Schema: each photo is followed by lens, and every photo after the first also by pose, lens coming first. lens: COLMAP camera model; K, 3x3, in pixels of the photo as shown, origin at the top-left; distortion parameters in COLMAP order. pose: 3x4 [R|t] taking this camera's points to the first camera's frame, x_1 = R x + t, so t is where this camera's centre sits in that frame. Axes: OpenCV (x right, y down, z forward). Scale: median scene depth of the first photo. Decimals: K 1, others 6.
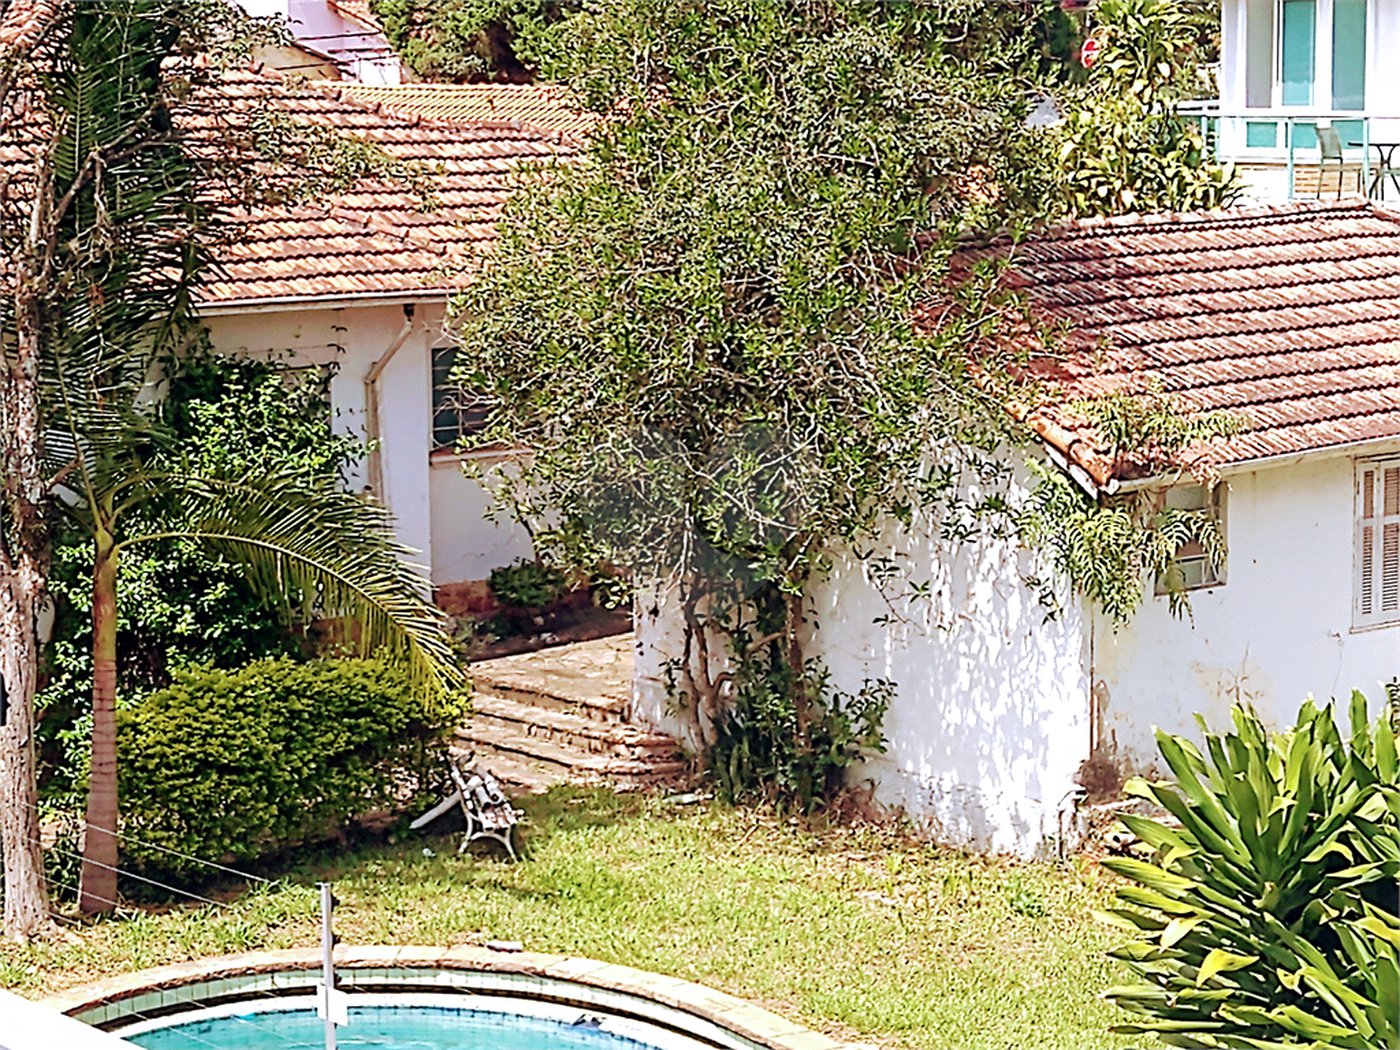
lens RADIAL K [[3367.7, 0, 670.1], [0, 3367.7, 532.7], [0, 0, 1]] dist [0.224387, 0.000000]
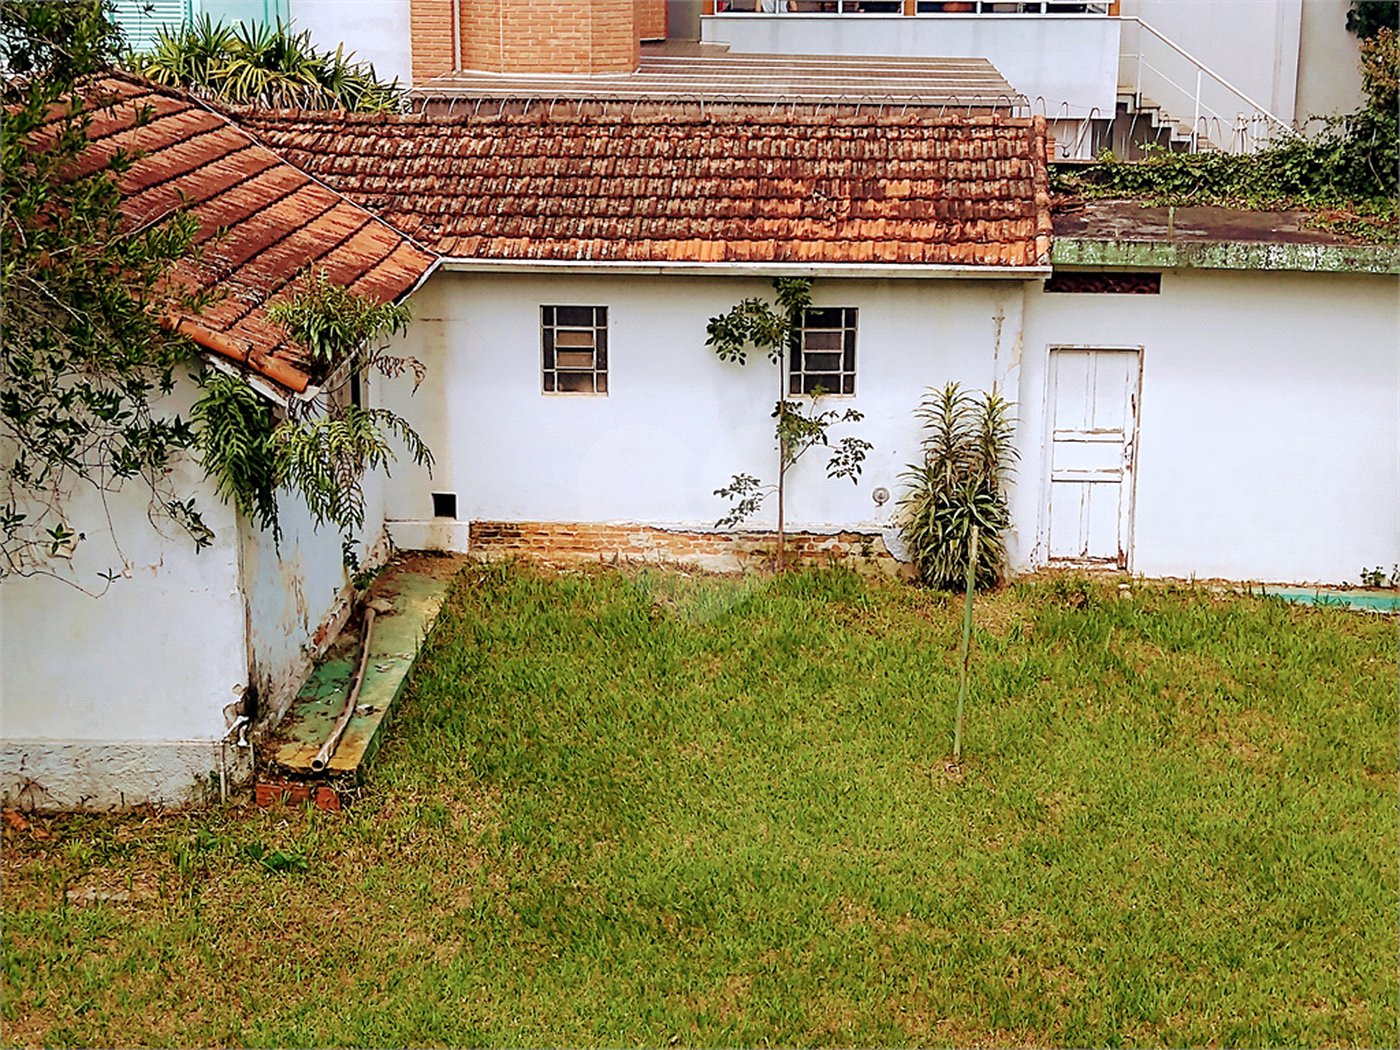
lens RADIAL K [[2557.8, 0, 714.3], [0, 2557.8, 486.1], [0, 0, 1]] dist [0.131471, 0.000000]
pose [[0.677352, -0.156090, 0.718909, -0.289676], [0.098102, 0.987669, 0.122012, -0.060992], [-0.729088, -0.012118, 0.684312, 0.432040]]
